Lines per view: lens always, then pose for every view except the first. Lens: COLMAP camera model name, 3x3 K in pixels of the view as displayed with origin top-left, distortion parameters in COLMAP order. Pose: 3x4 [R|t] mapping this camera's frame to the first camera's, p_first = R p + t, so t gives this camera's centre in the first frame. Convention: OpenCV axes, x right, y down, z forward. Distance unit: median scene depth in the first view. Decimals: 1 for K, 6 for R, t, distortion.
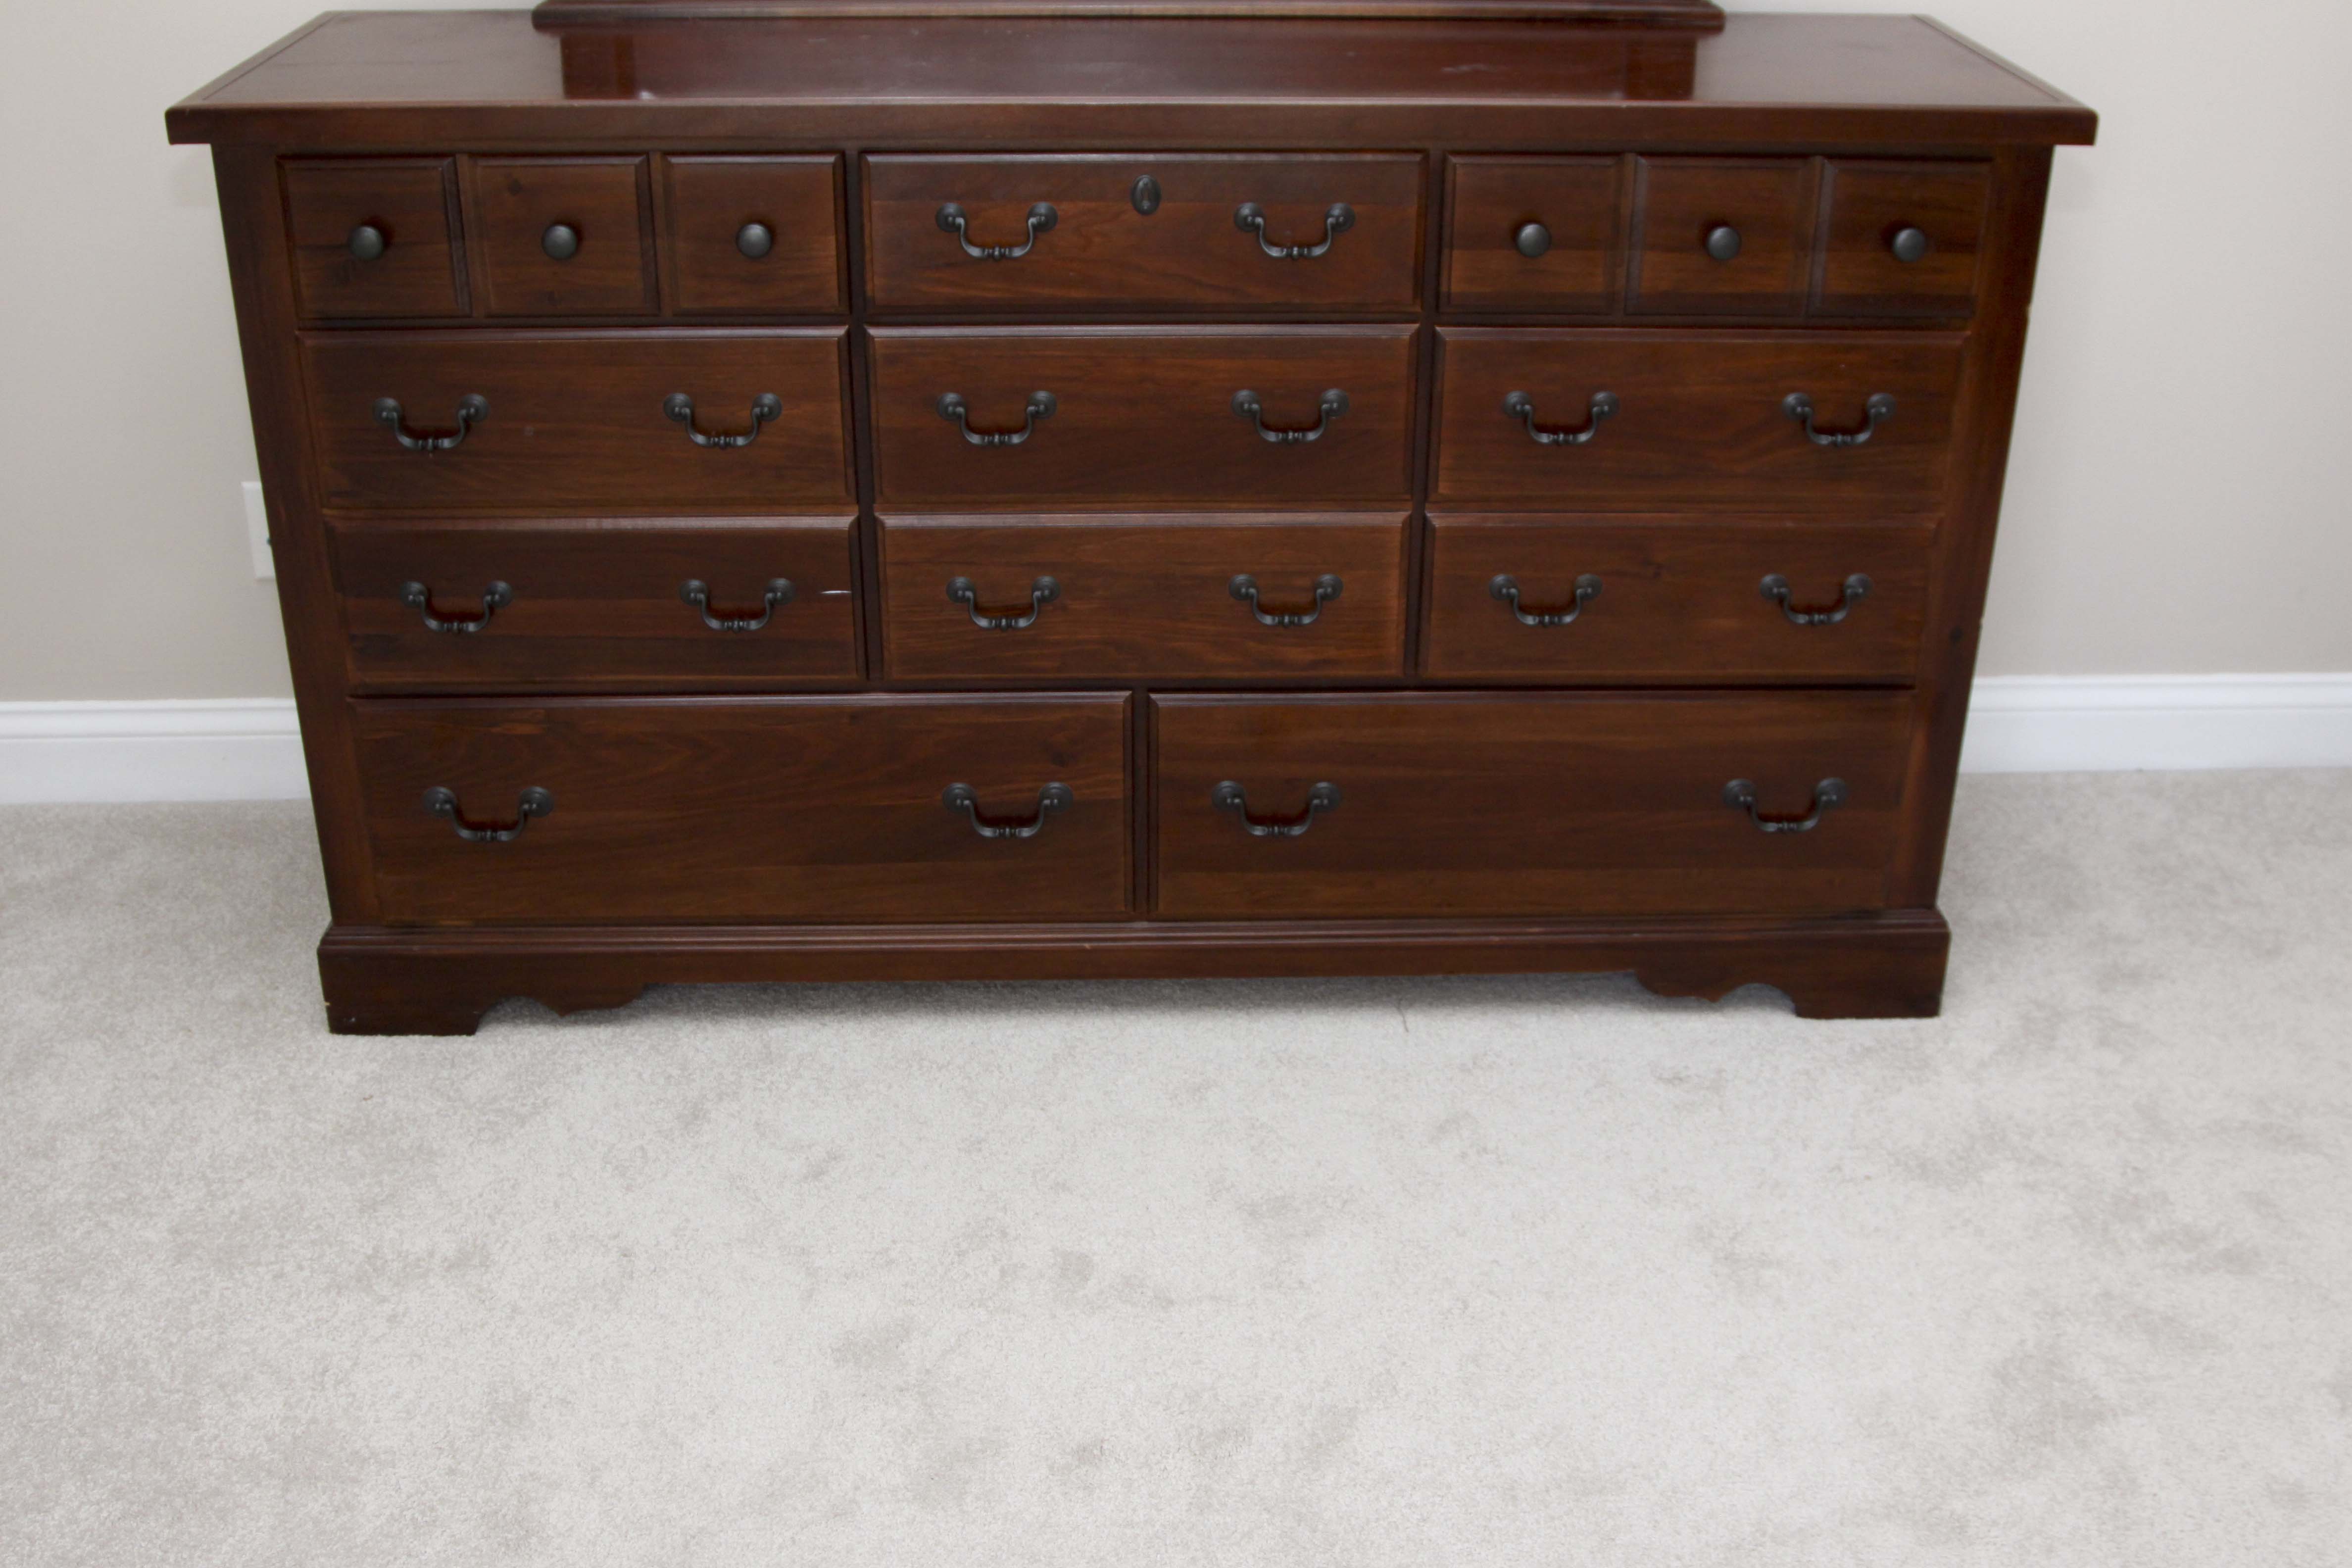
lens RADIAL K [[2482.5, 0, 1197.8], [0, 2482.5, 782.5], [0, 0, 1]] dist [-0.118895, 0.000000]
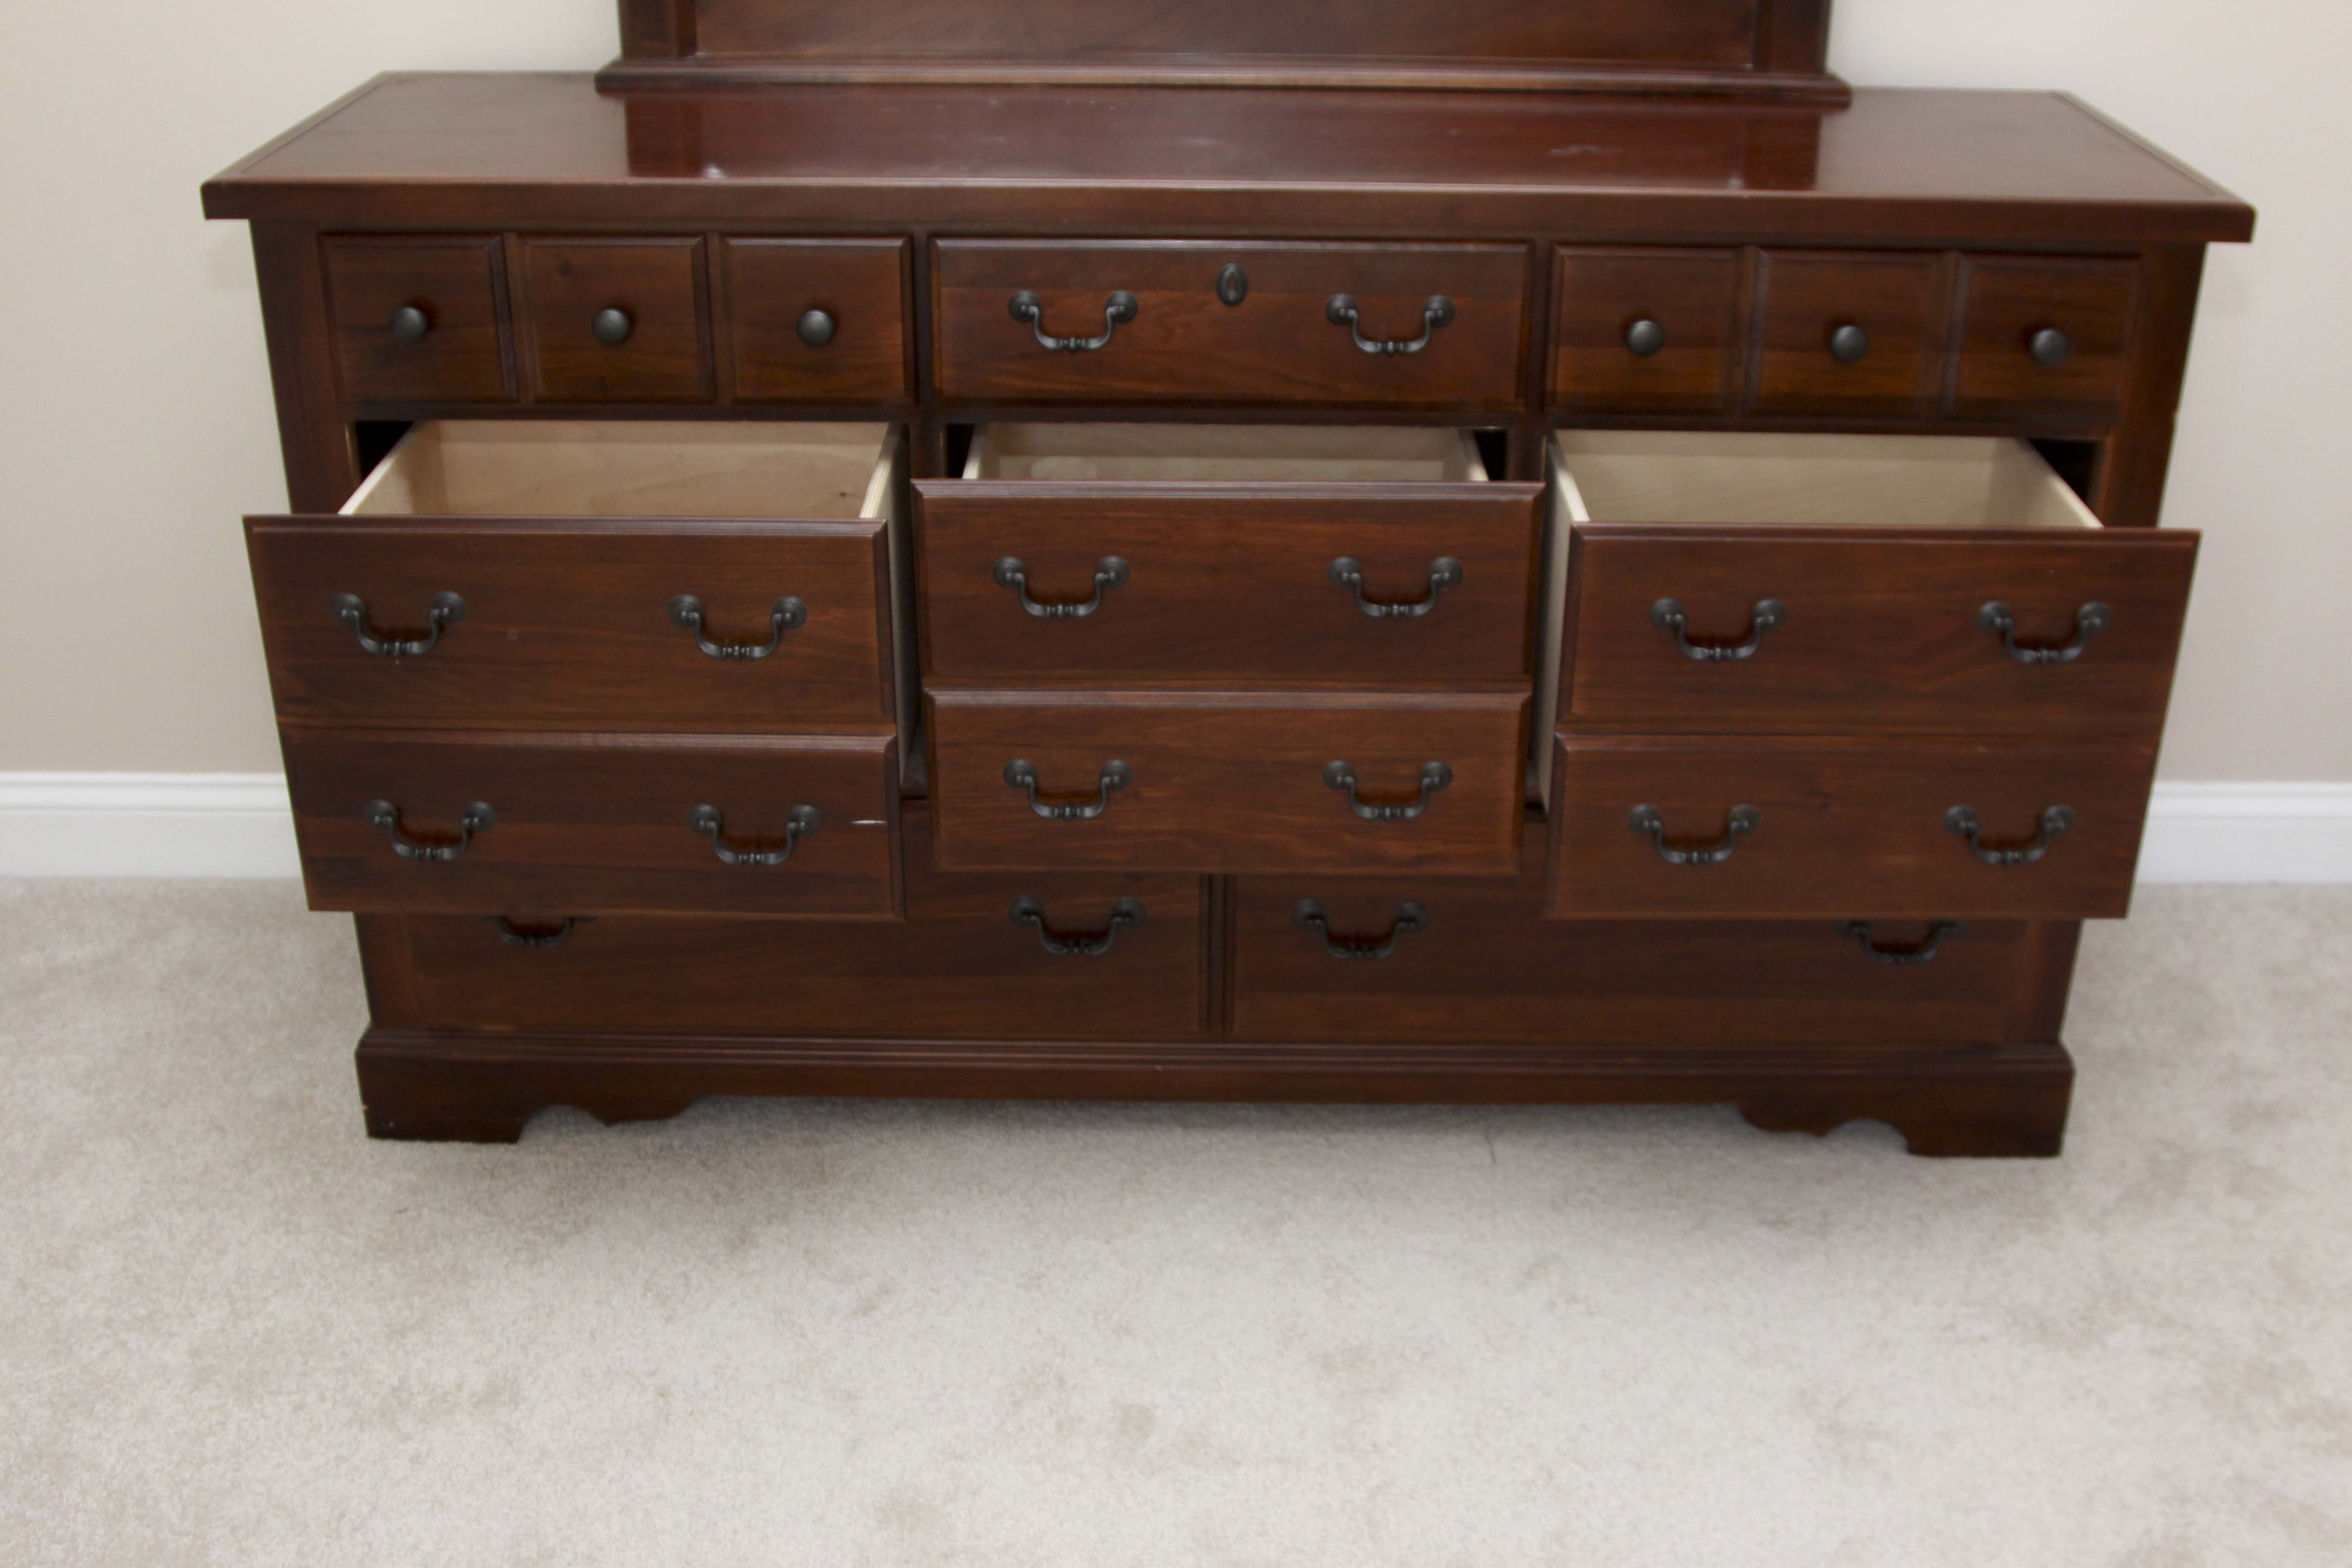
lens RADIAL K [[2482.5, 0, 1196.9], [0, 2482.5, 777.1], [0, 0, 1]] dist [-0.118895, 0.000000]
pose [[0.999081, 0.018490, -0.038663, 0.005235], [-0.018901, 0.999768, -0.010289, -0.039147], [0.038464, 0.011010, 0.999199, 0.058375]]
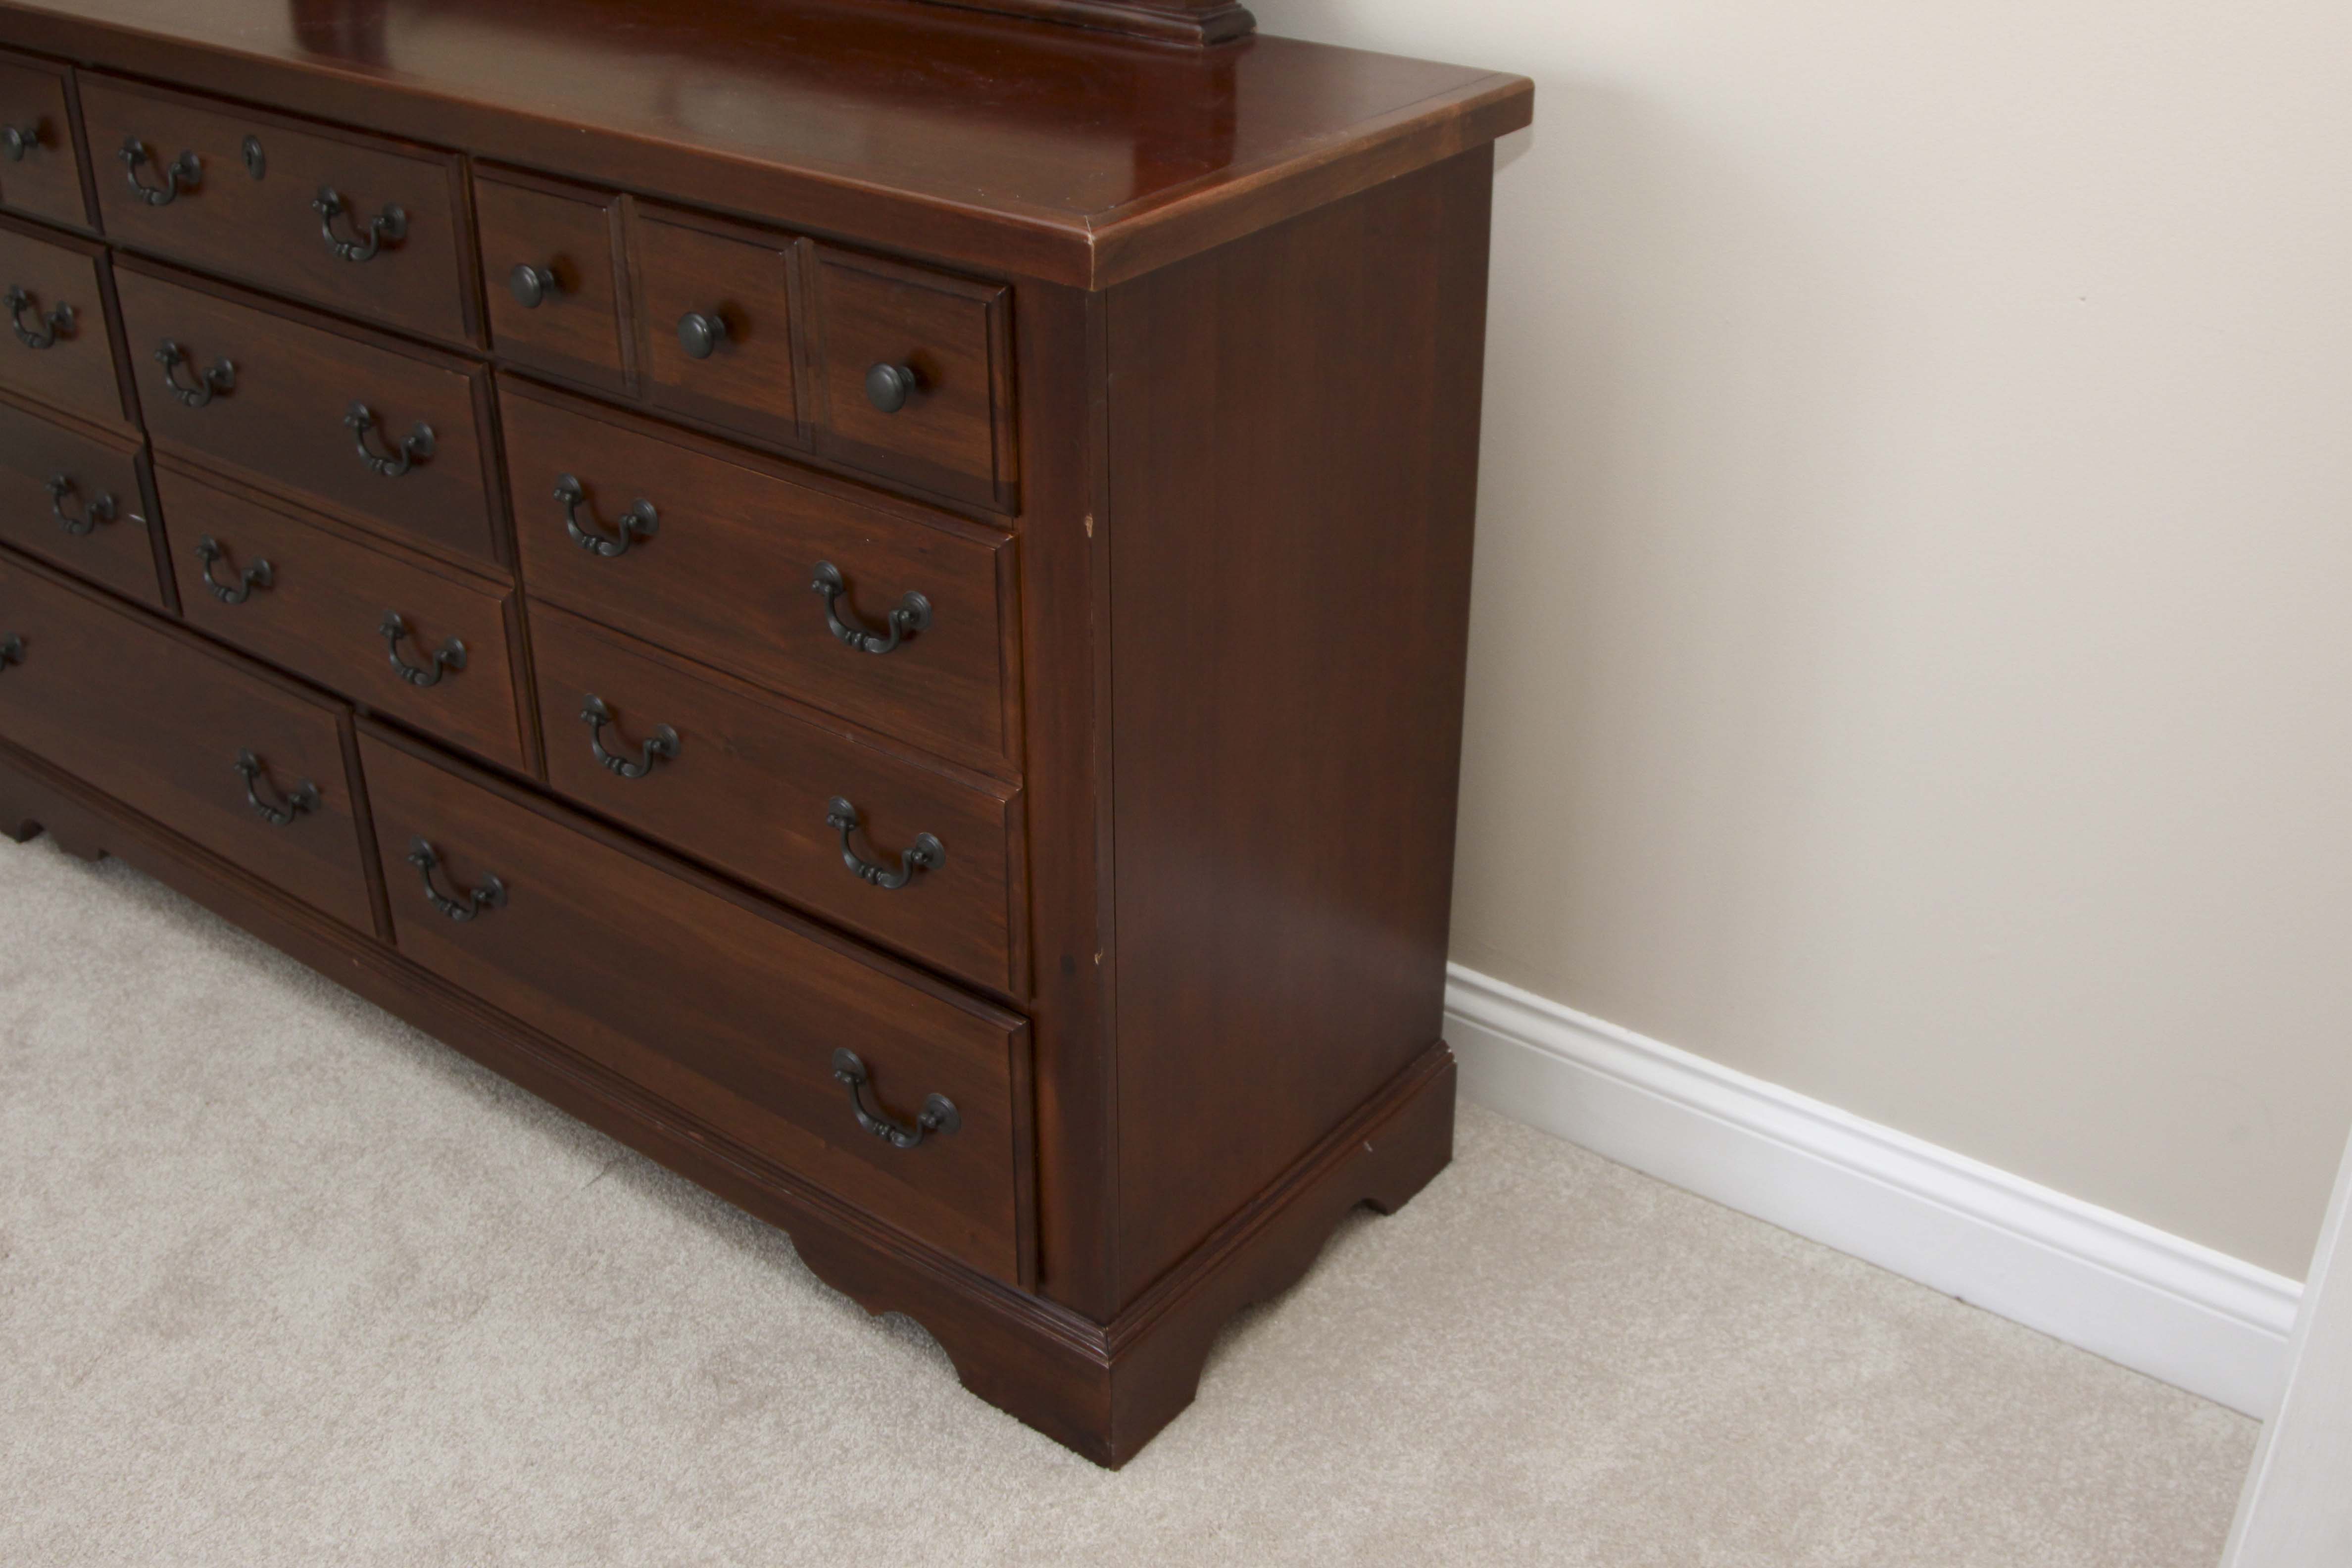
lens RADIAL K [[2482.5, 0, 1194.2], [0, 2482.5, 783.5], [0, 0, 1]] dist [-0.118895, 0.000000]
pose [[0.776696, 0.301506, -0.553026, 0.750693], [-0.280998, 0.951640, 0.124181, -0.217947], [0.563723, 0.058948, 0.823857, 0.470504]]
